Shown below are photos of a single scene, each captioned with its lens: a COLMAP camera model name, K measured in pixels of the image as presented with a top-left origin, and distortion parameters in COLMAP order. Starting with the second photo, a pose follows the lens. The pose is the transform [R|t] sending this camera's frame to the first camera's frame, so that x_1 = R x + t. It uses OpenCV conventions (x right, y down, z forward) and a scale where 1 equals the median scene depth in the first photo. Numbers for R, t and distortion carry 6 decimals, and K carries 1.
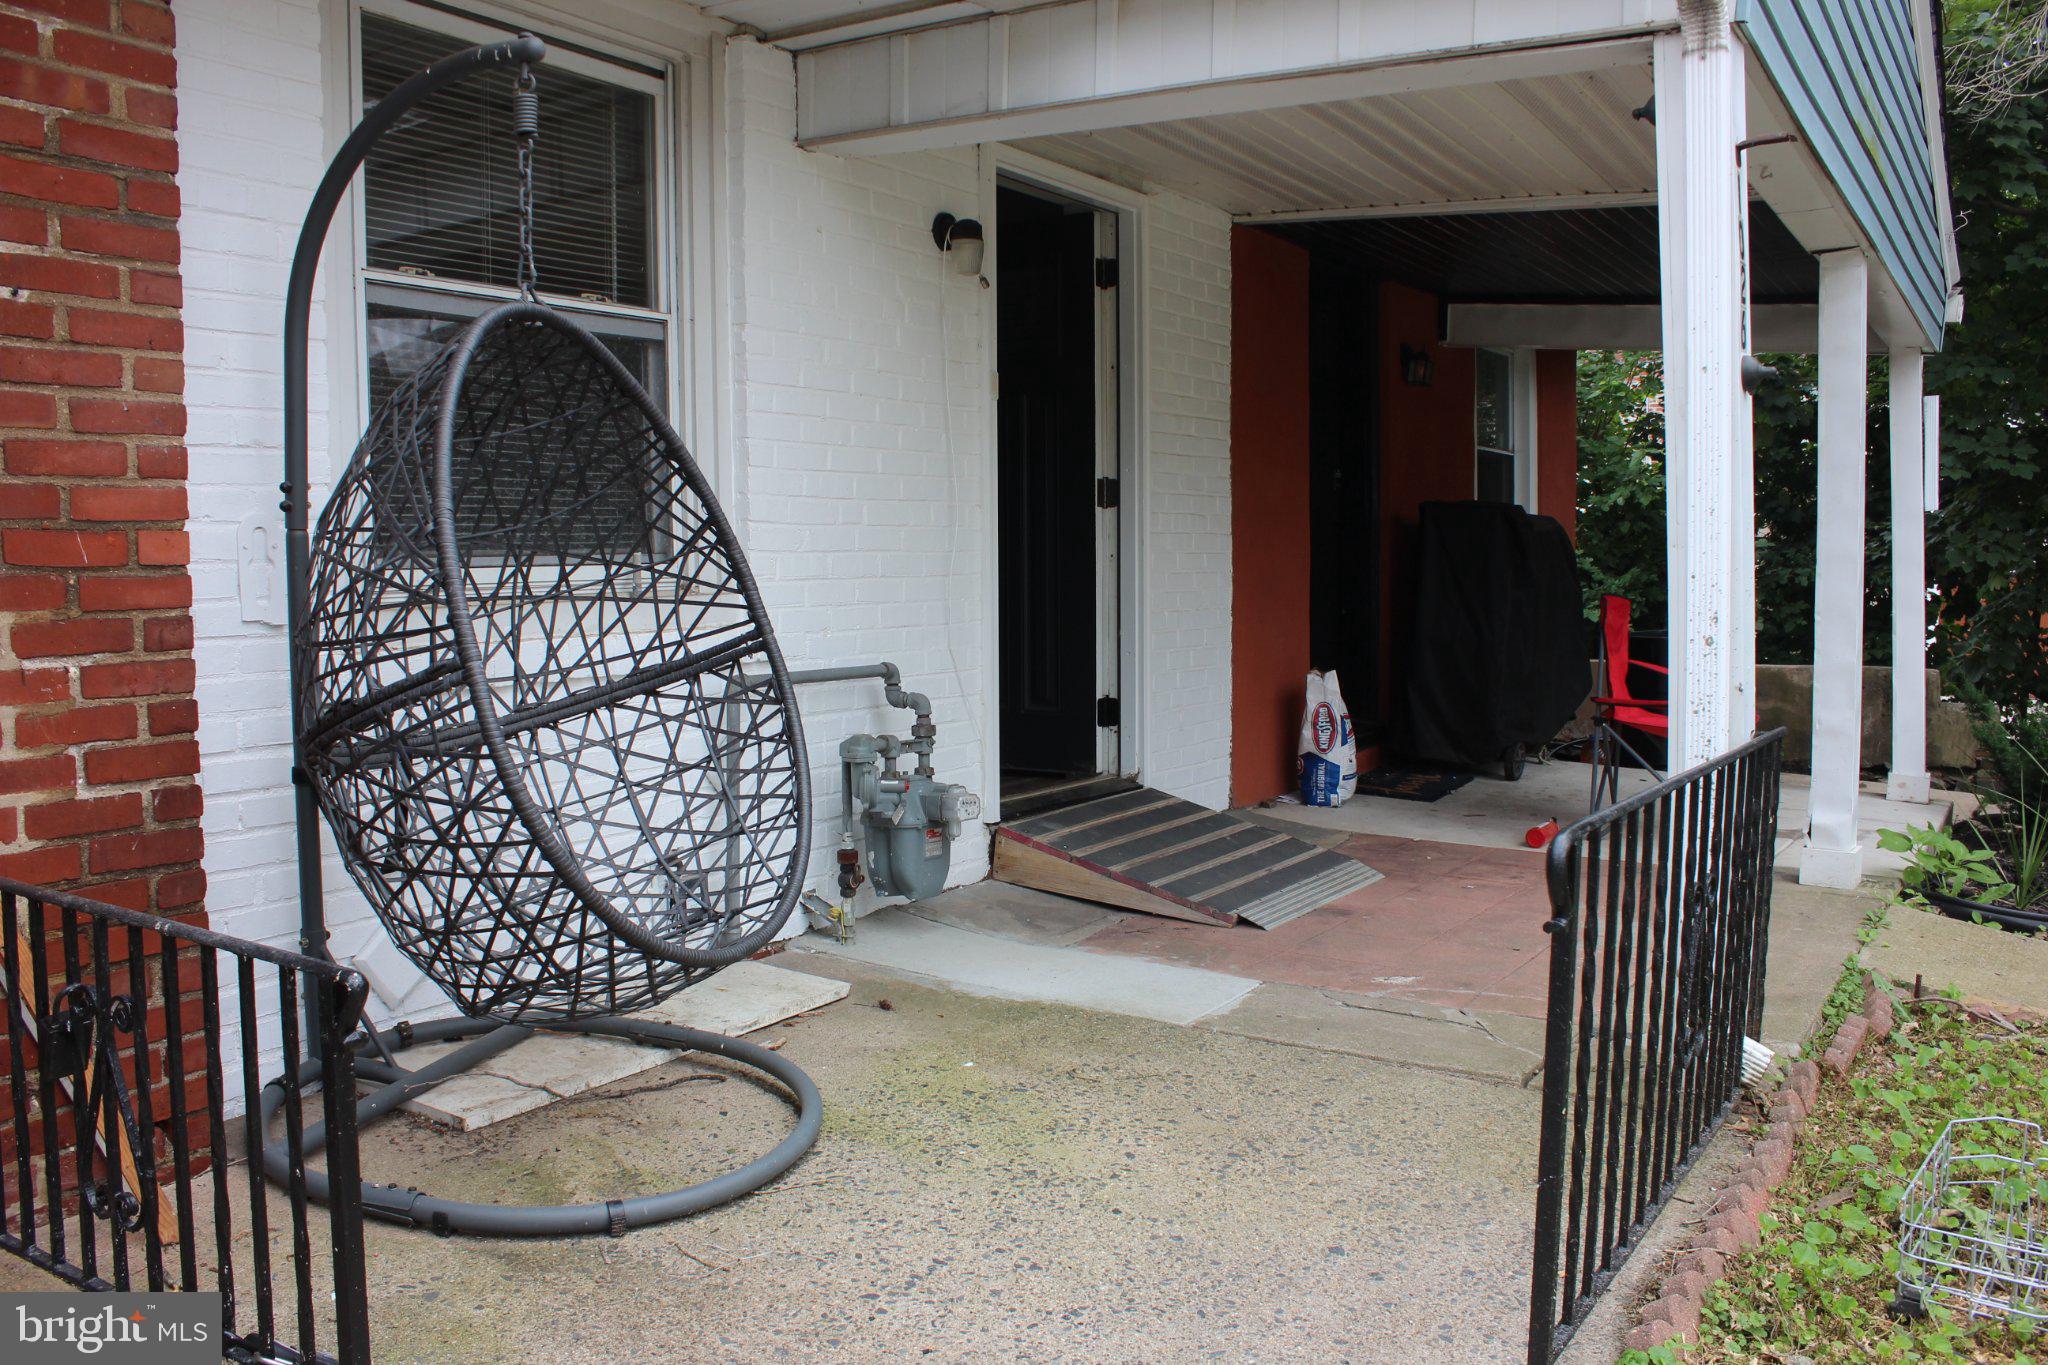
lens RADIAL K [[1722.1, 0, 1024.0], [0, 1722.1, 682.5], [0, 0, 1]] dist [-0.146751, 0.126402]
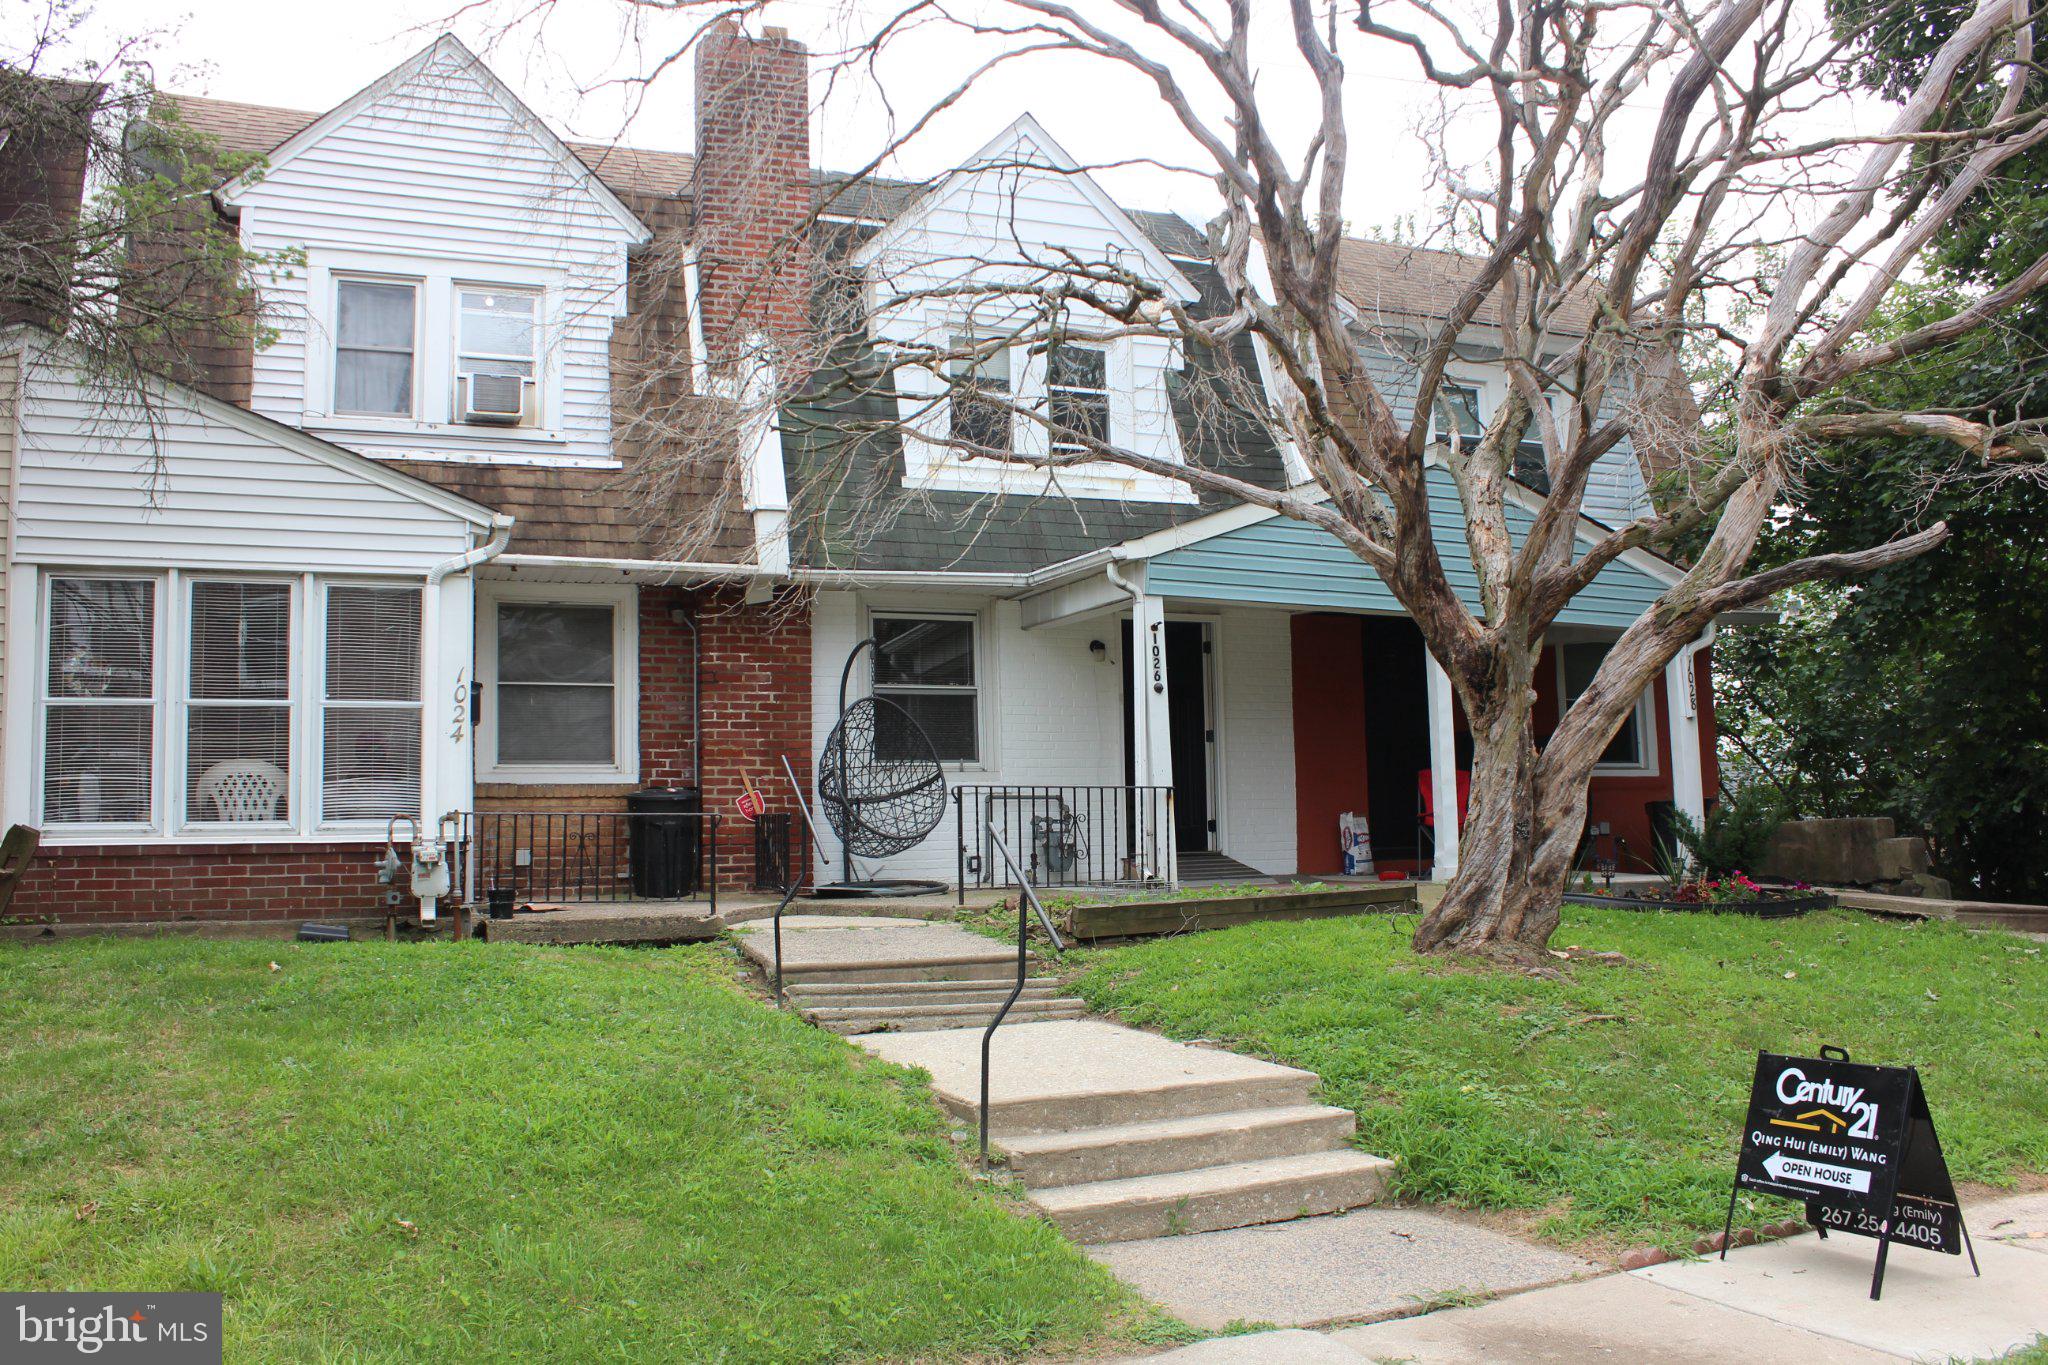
lens RADIAL K [[1722.1, 0, 1024.0], [0, 1722.1, 682.5], [0, 0, 1]] dist [-0.146751, 0.126402]
pose [[0.826783, -0.066713, -0.558550, 1.213143], [-0.025912, 0.987372, -0.156286, 0.206743], [0.561923, 0.143688, 0.814614, -1.170378]]
